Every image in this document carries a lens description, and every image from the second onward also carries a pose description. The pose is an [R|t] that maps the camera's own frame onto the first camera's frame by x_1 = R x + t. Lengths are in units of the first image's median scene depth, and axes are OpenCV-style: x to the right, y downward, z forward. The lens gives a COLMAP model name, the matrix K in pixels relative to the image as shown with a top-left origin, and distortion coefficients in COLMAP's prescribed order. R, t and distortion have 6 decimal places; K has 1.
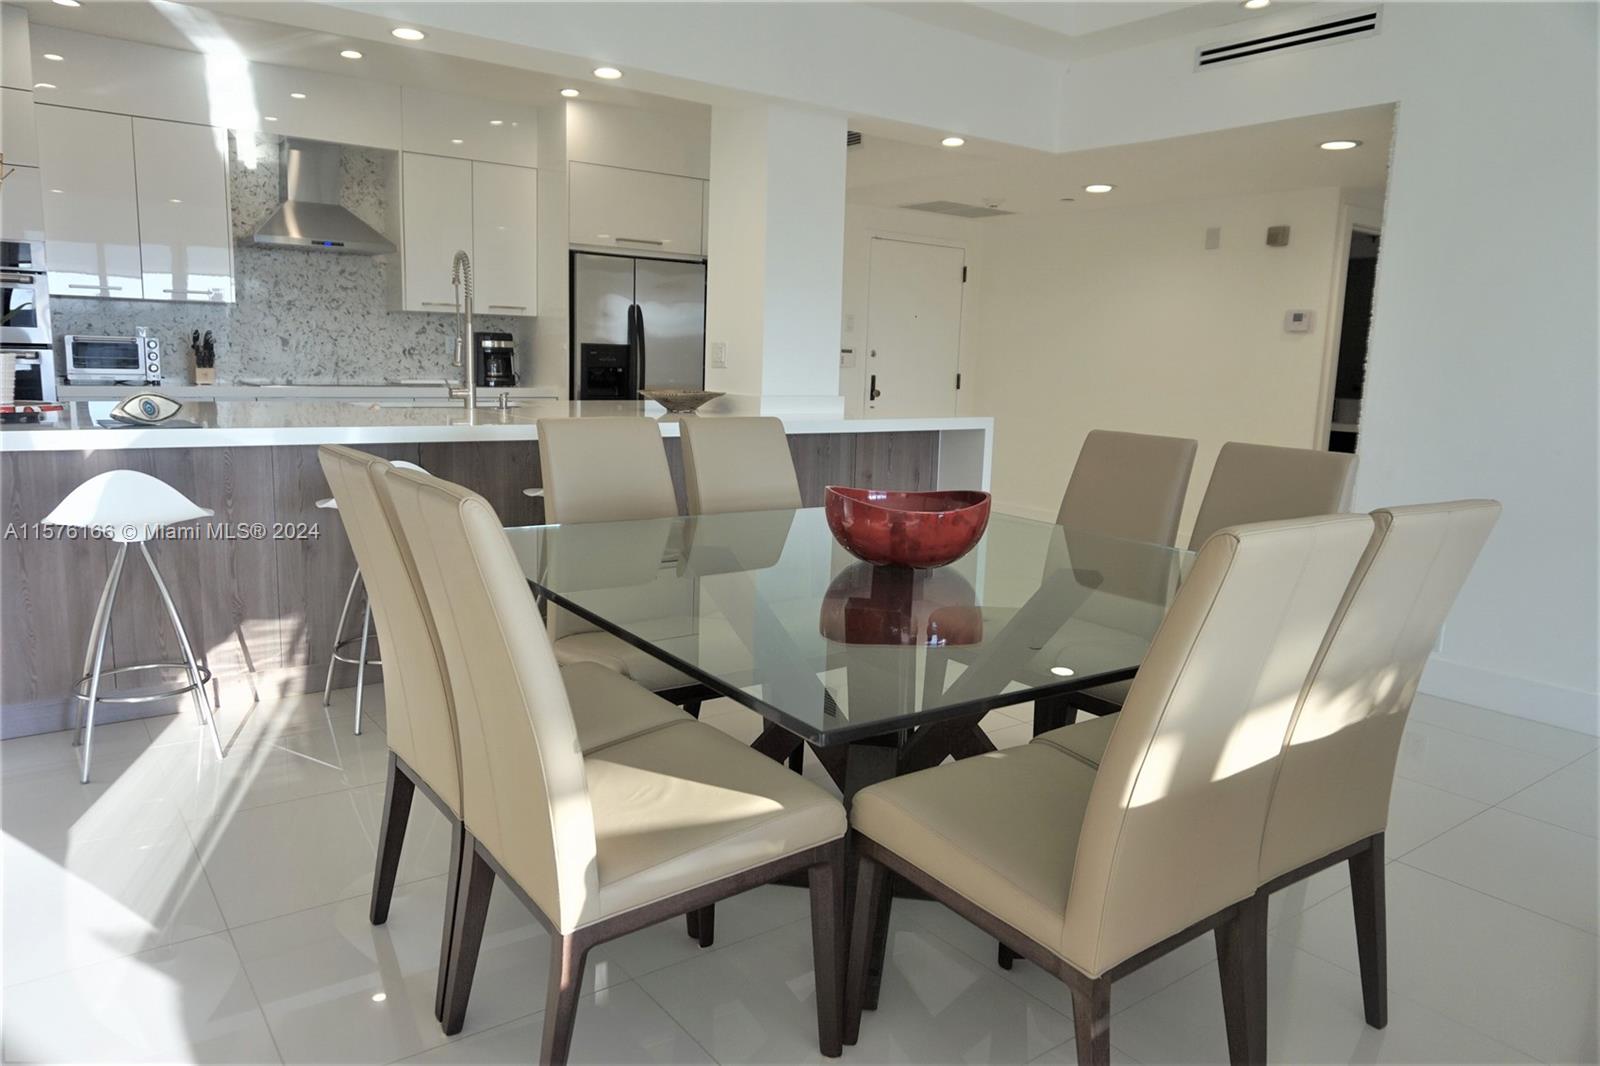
lens RADIAL K [[1081.3, 0, 808.9], [0, 1081.3, 534.7], [0, 0, 1]] dist [-0.047793, 0.040344]
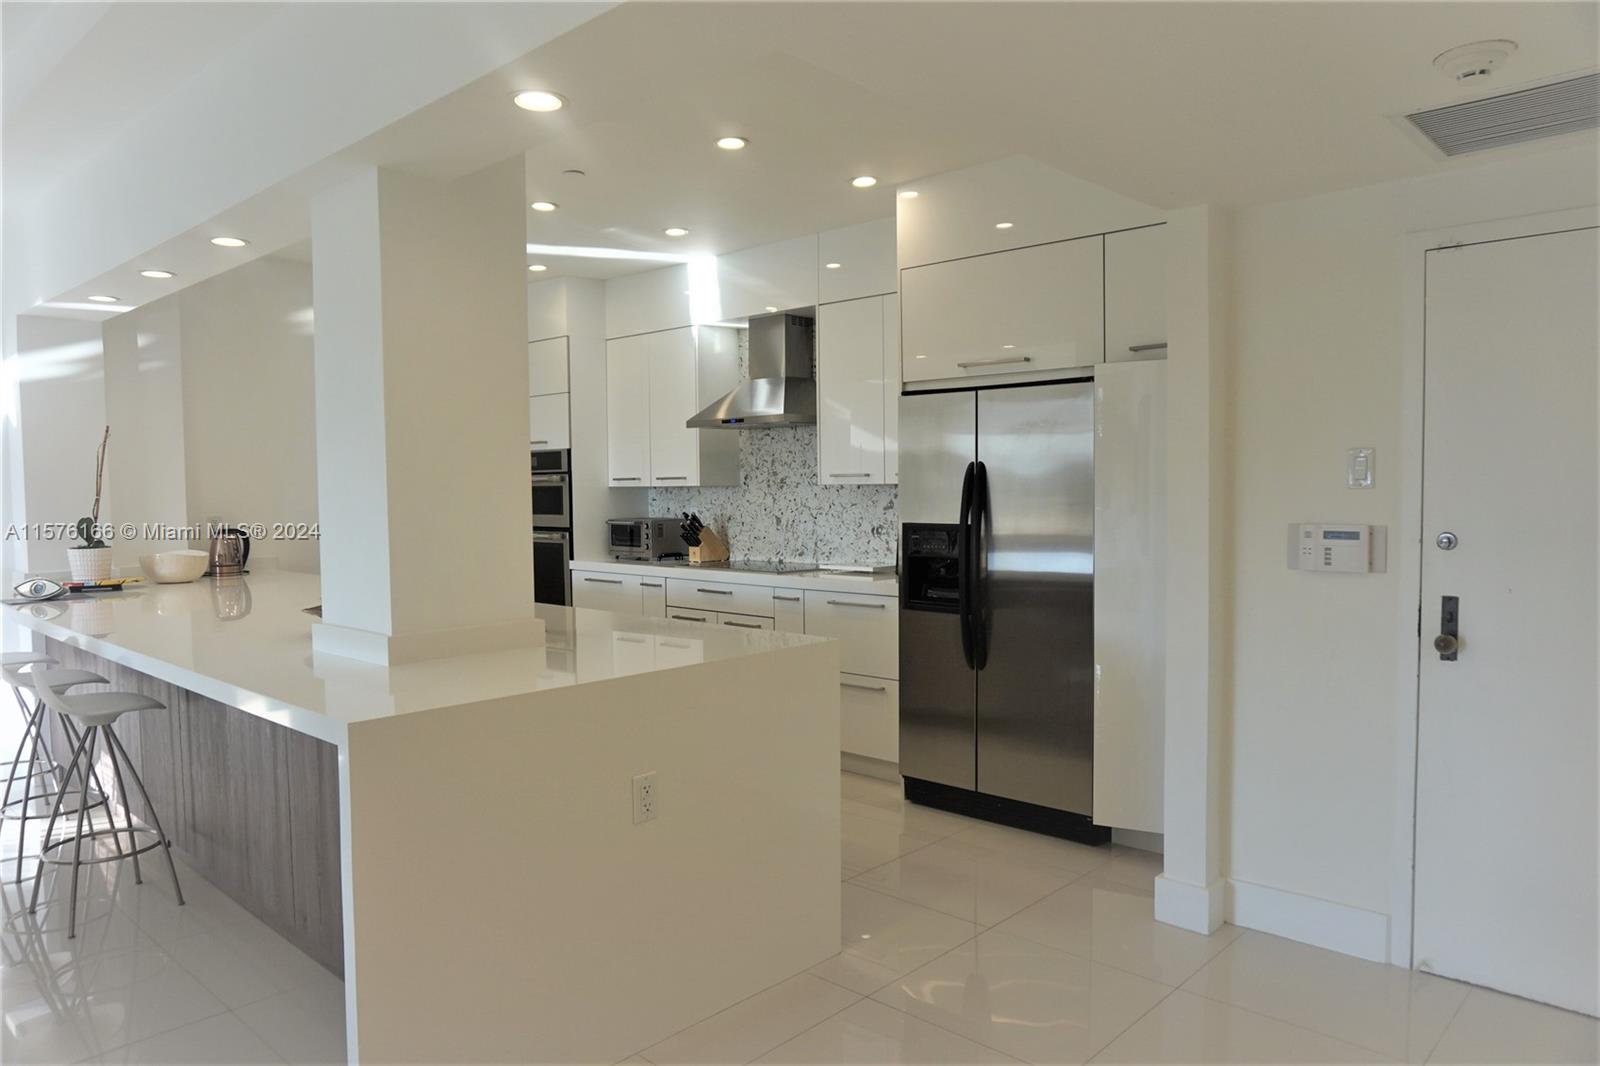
lens RADIAL K [[1090.9, 0, 767.1], [0, 1090.9, 526.3], [0, 0, 1]] dist [0.001047, 0.000959]
pose [[0.160166, 0.004863, -0.987078, 0.474024], [-0.146307, 0.989059, -0.018868, -0.151293], [0.976187, 0.147439, 0.159125, 0.813724]]
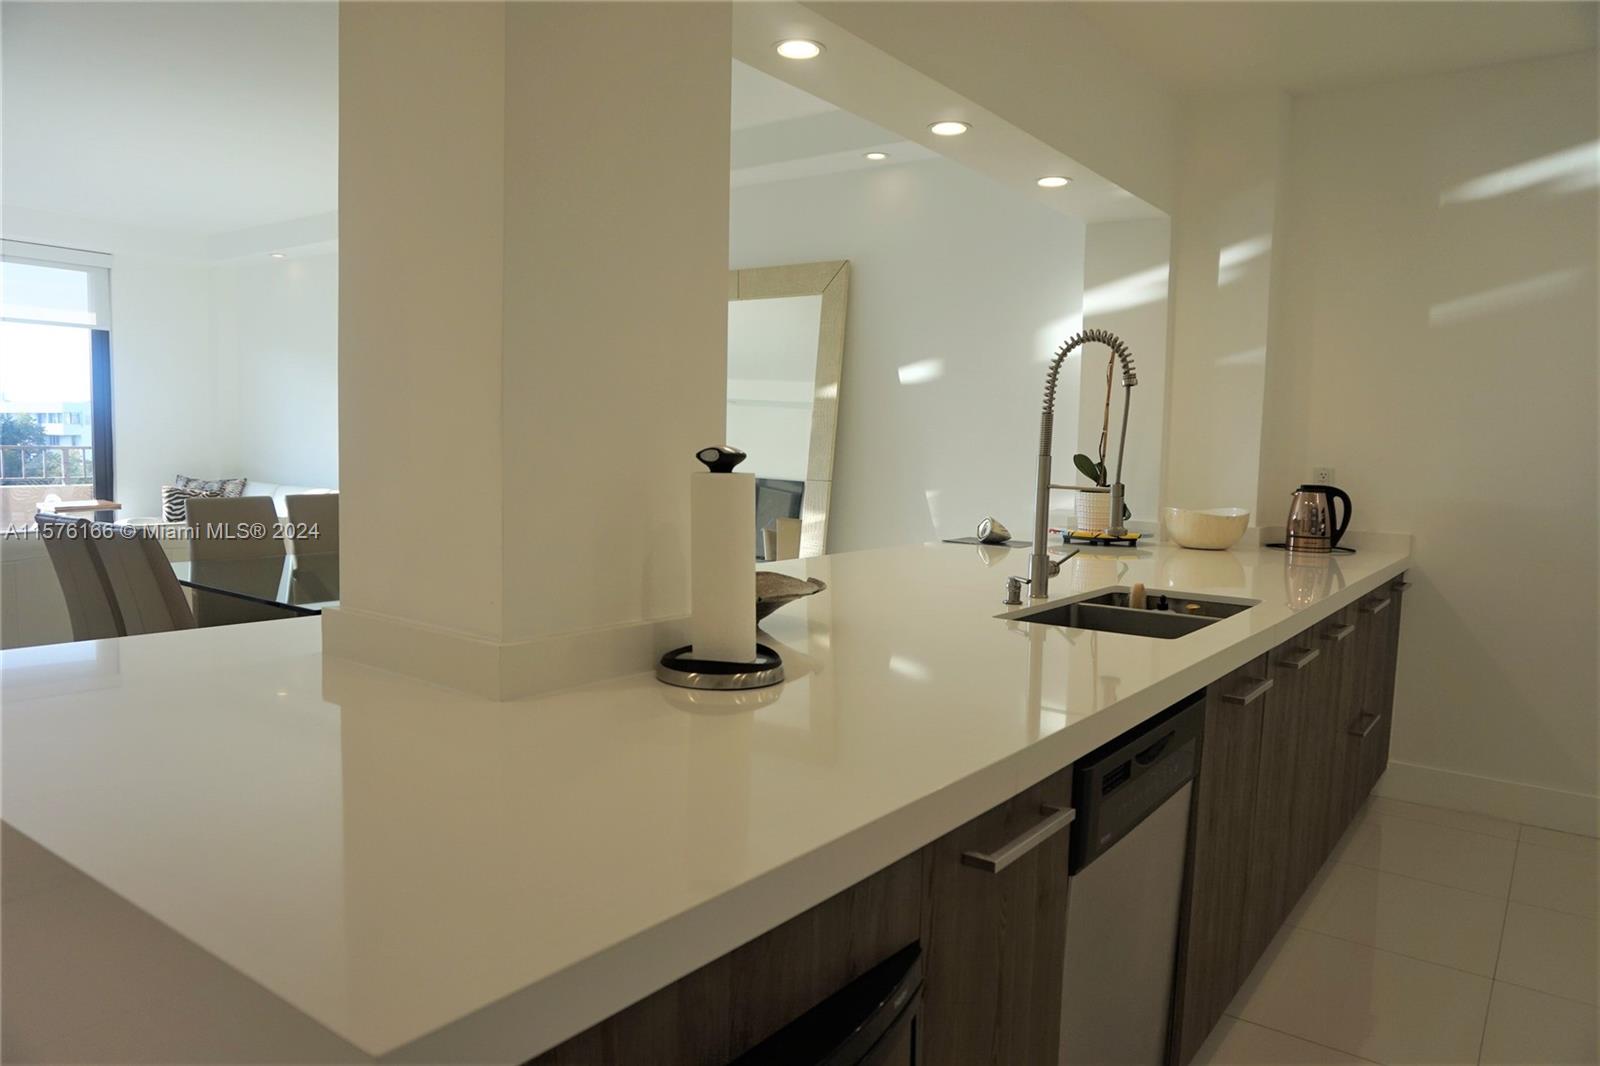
lens RADIAL K [[1081.3, 0, 808.9], [0, 1081.3, 534.7], [0, 0, 1]] dist [-0.047793, 0.040344]
pose [[-0.948863, -0.032654, -0.313996, -0.013481], [-0.109455, 0.966968, 0.230203, -0.184629], [0.296107, 0.252799, -0.921094, 1.017113]]
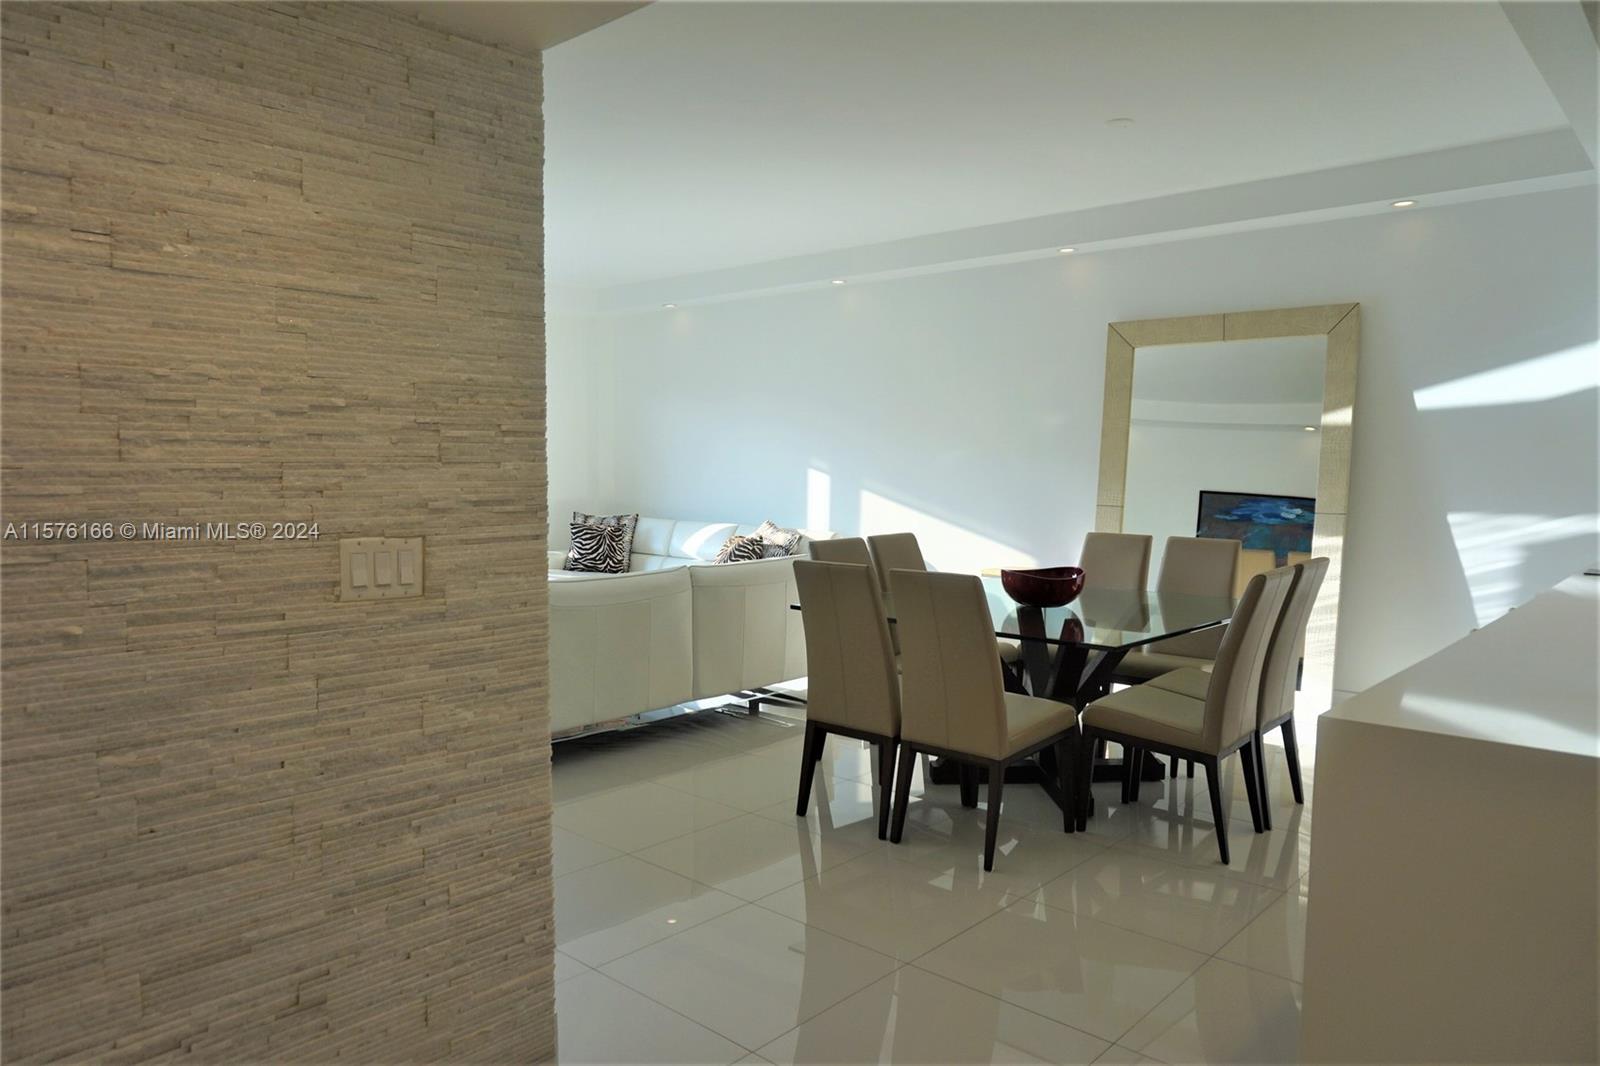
lens RADIAL K [[1088.1, 0, 803.8], [0, 1088.1, 530.2], [0, 0, 1]] dist [-0.034056, 0.026992]
pose [[-0.977085, -0.025090, -0.211365, 0.320807], [-0.072580, 0.972786, 0.220044, -0.182287], [0.200092, 0.230342, -0.952316, 0.990759]]
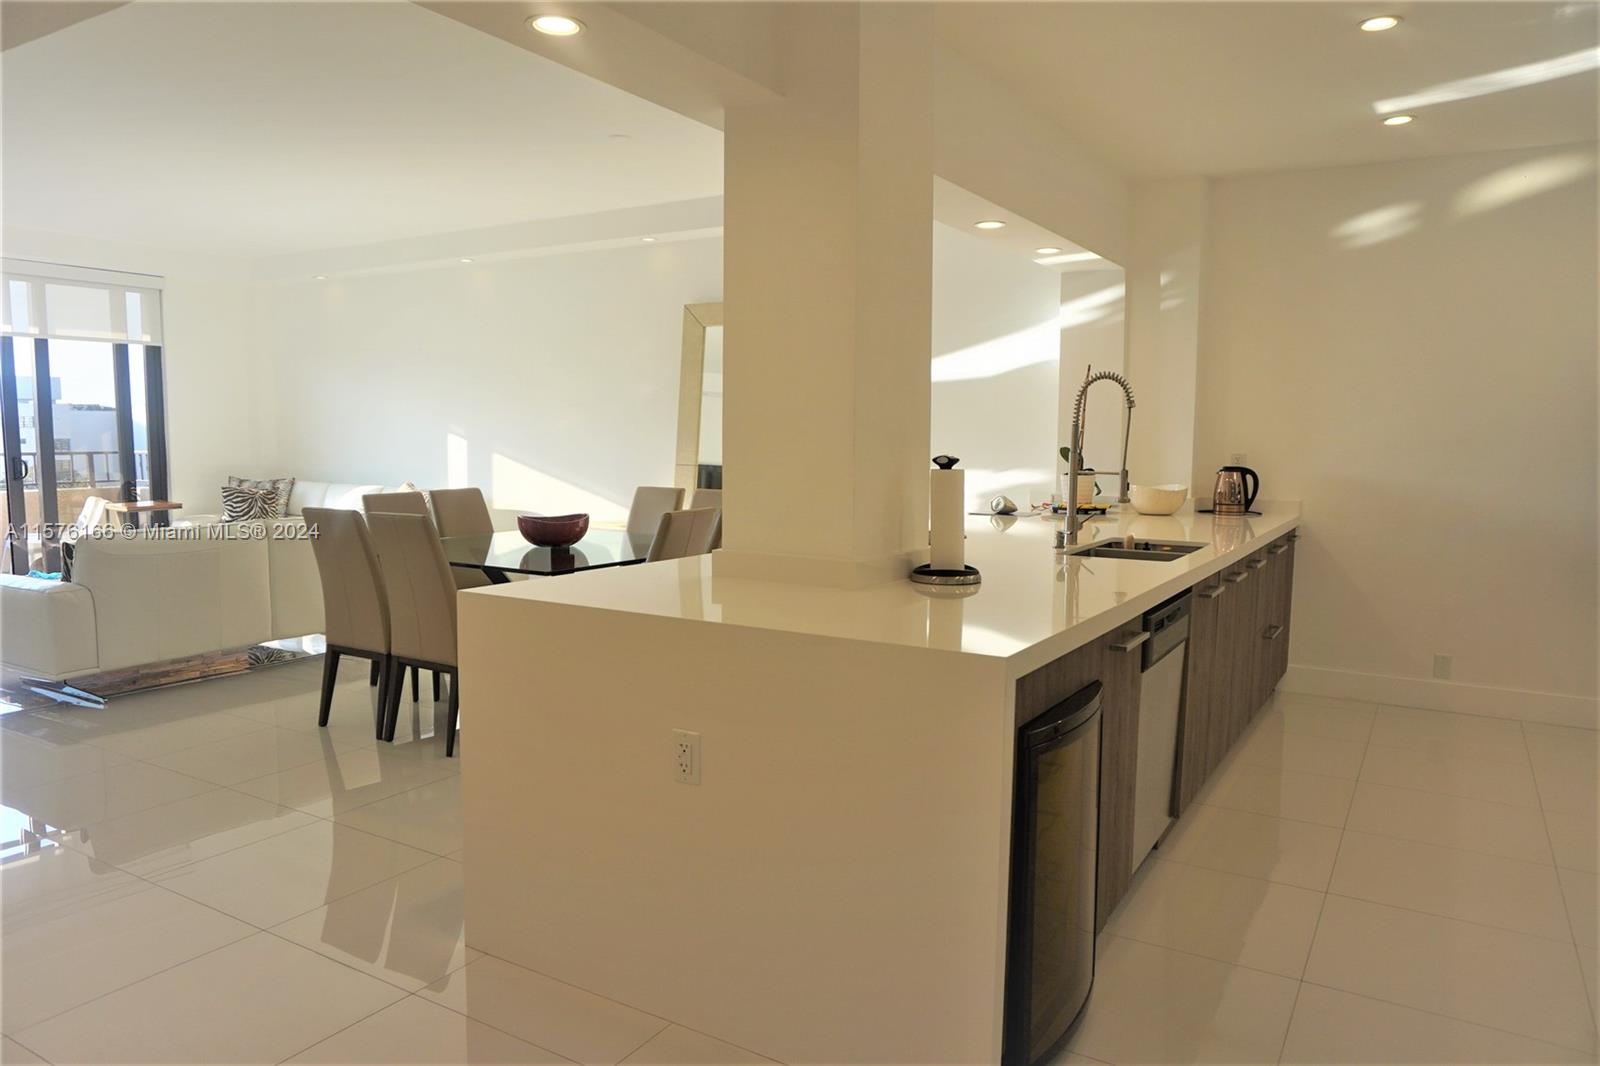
lens RADIAL K [[1081.3, 0, 808.9], [0, 1081.3, 534.7], [0, 0, 1]] dist [-0.047793, 0.040344]
pose [[-0.918722, -0.004920, -0.394875, 0.164040], [-0.105283, 0.966783, 0.232906, -0.213007], [0.380613, 0.255550, -0.888723, 1.172182]]
